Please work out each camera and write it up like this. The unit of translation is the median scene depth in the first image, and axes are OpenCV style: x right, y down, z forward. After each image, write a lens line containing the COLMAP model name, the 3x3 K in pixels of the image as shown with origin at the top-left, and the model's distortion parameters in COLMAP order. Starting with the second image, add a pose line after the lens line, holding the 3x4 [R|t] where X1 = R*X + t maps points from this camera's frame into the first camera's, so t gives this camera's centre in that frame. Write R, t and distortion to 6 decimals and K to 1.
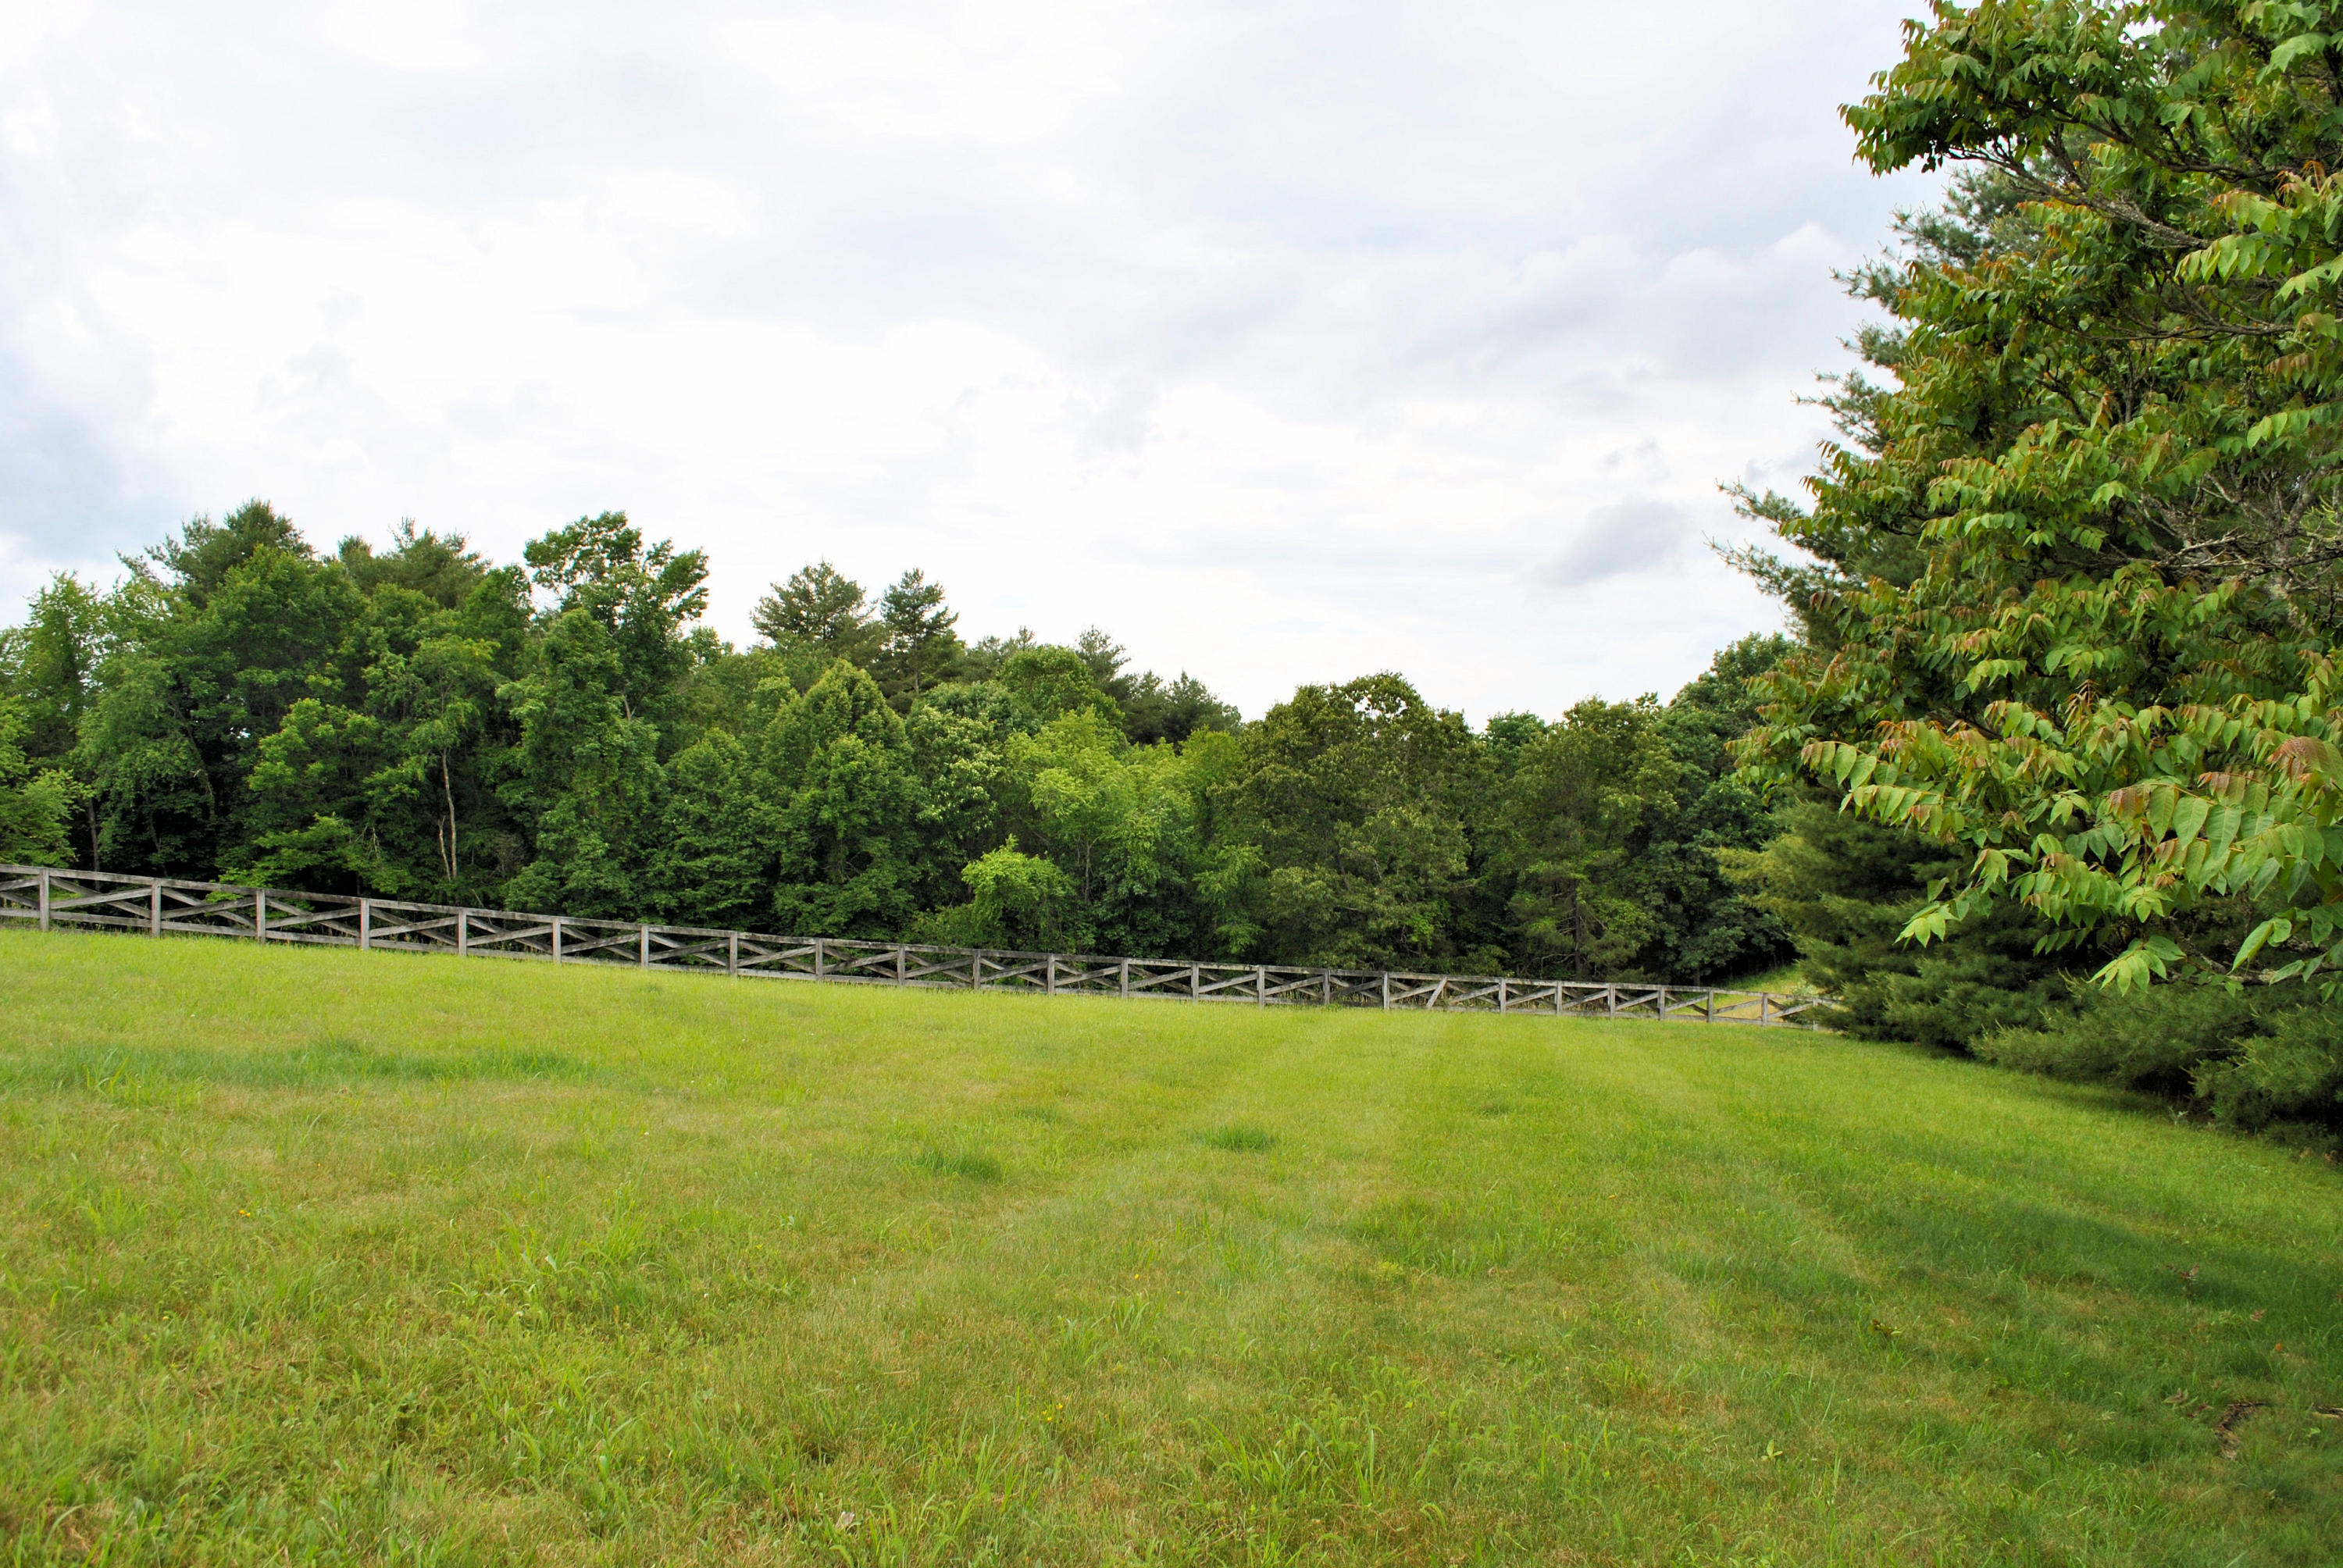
lens RADIAL K [[1911.3, 0, 1177.2], [0, 1911.3, 780.9], [0, 0, 1]] dist [-0.068122, 0.003583]
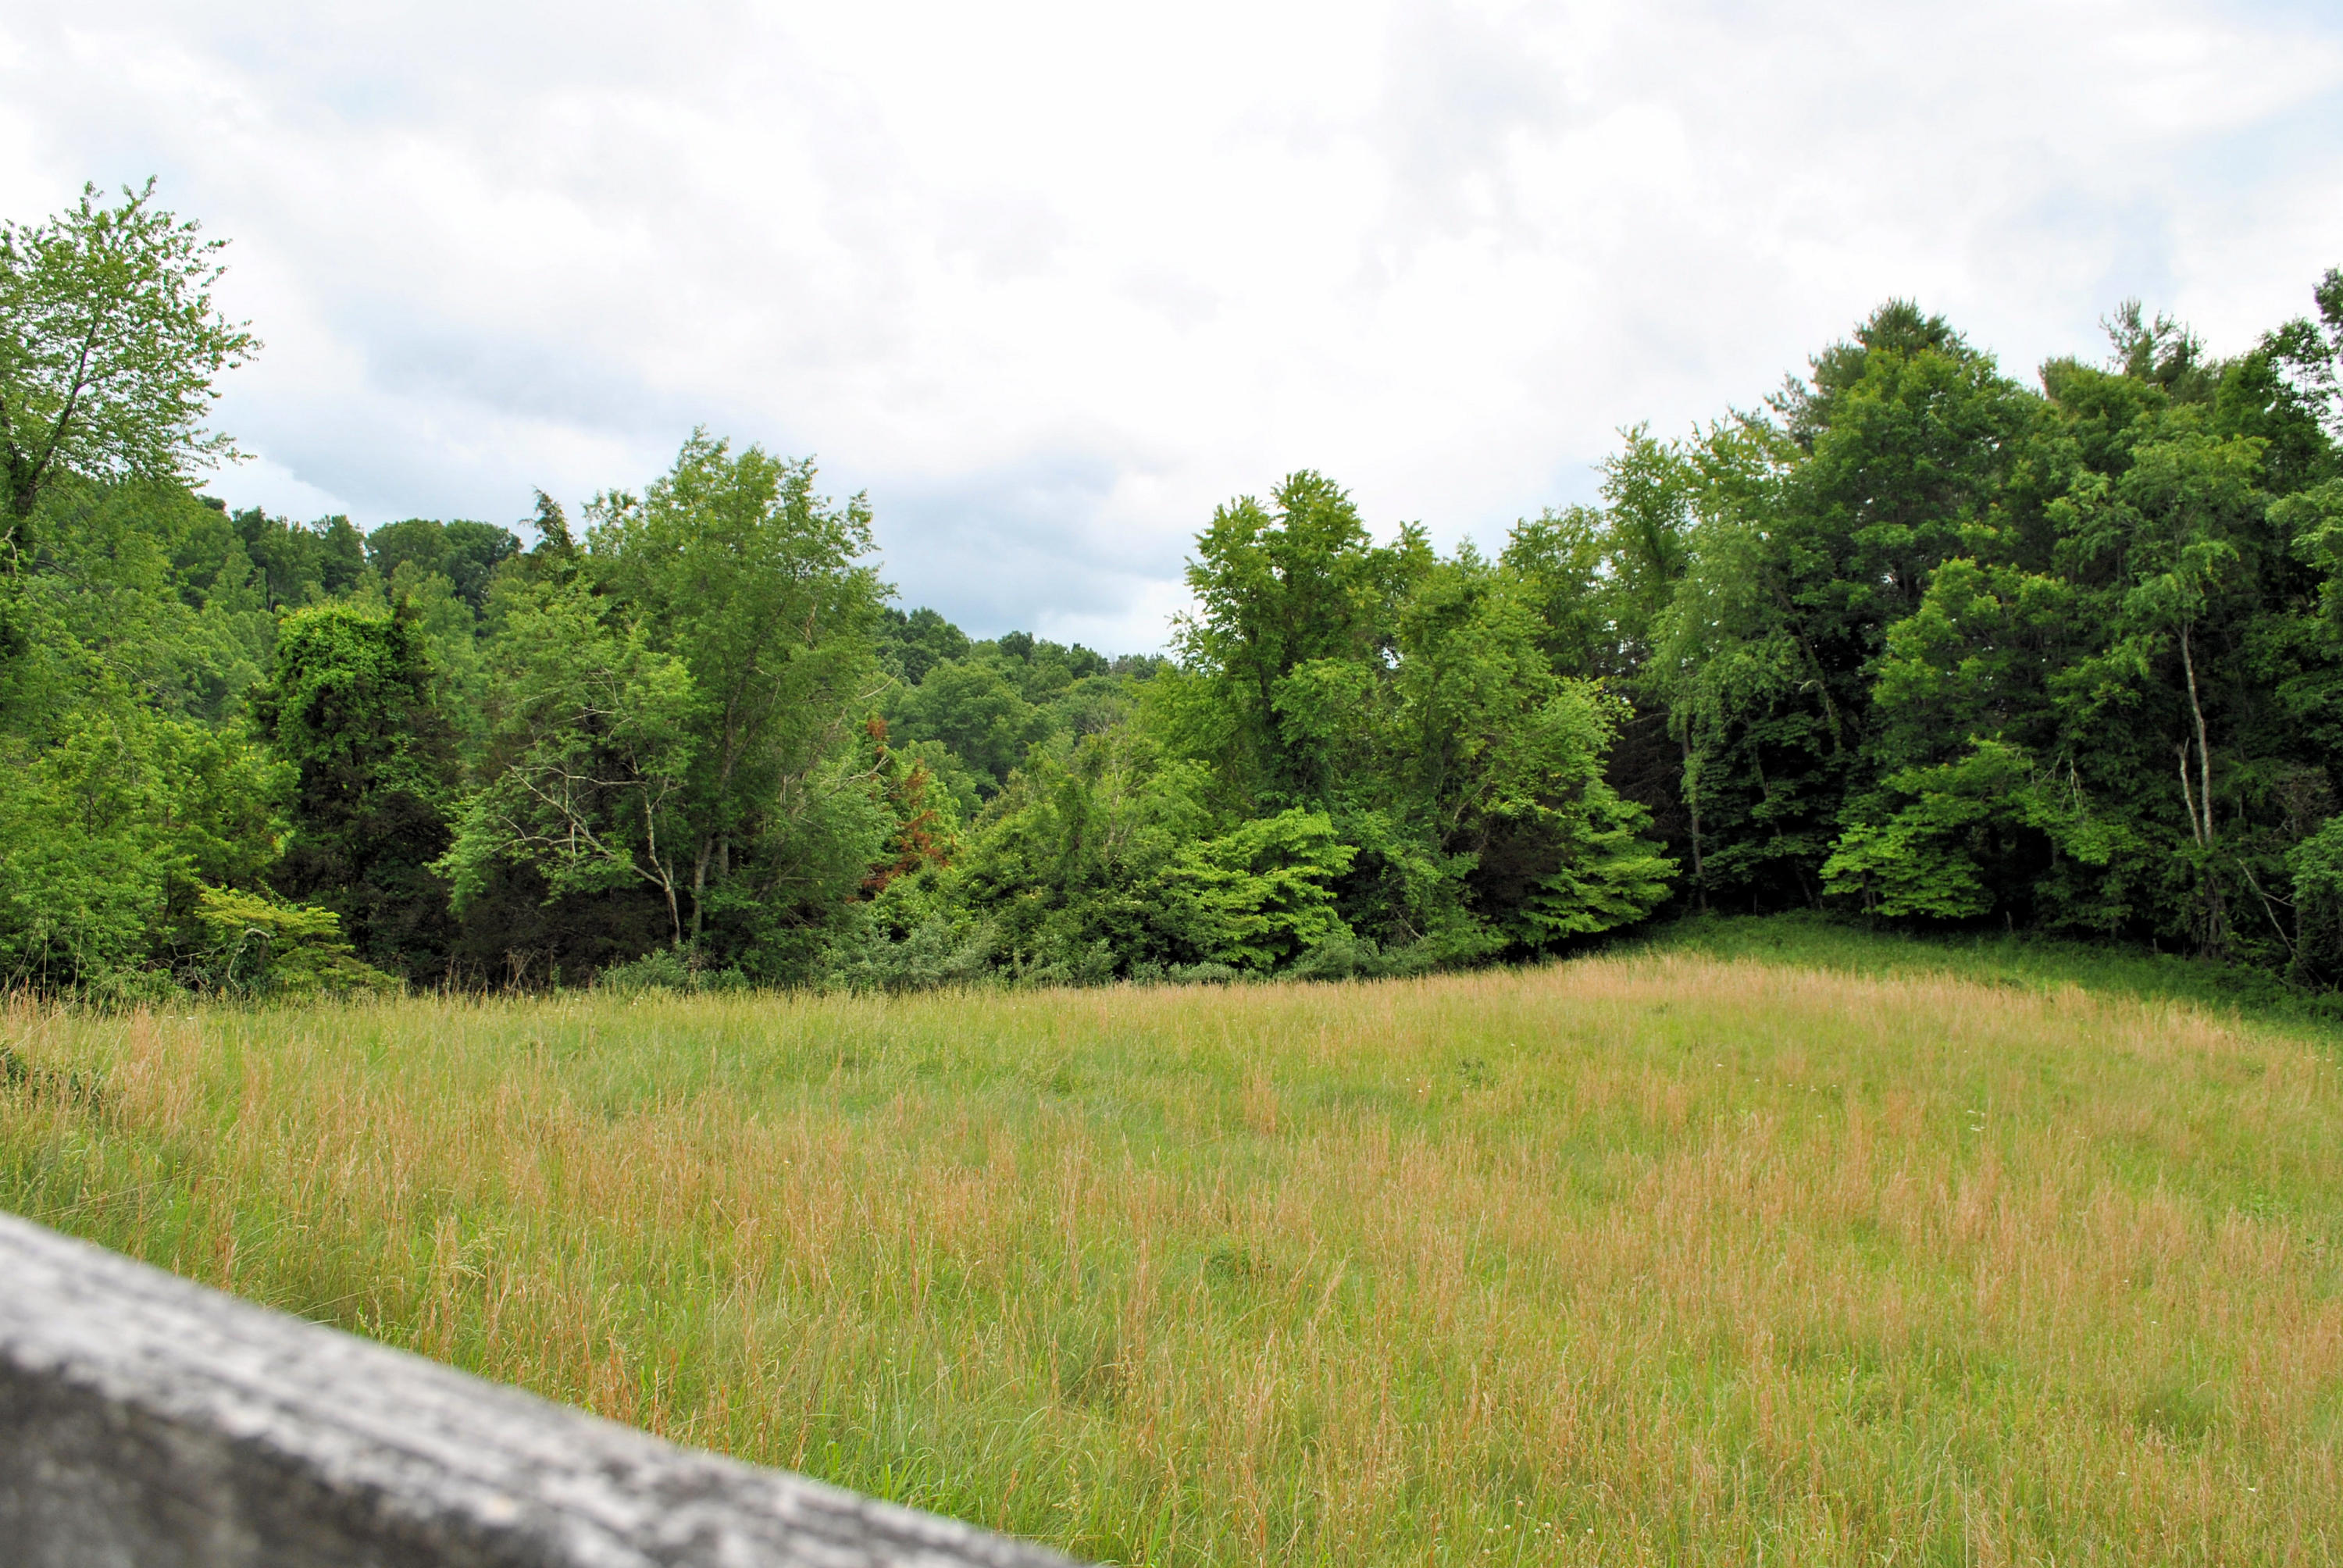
lens RADIAL K [[1911.3, 0, 1174.4], [0, 1911.3, 774.0], [0, 0, 1]] dist [-0.068122, 0.003583]
pose [[0.620789, -0.022856, -0.783644, -0.123811], [0.030080, 0.999533, -0.005324, 0.024466], [0.783400, -0.020267, 0.621187, 0.385916]]
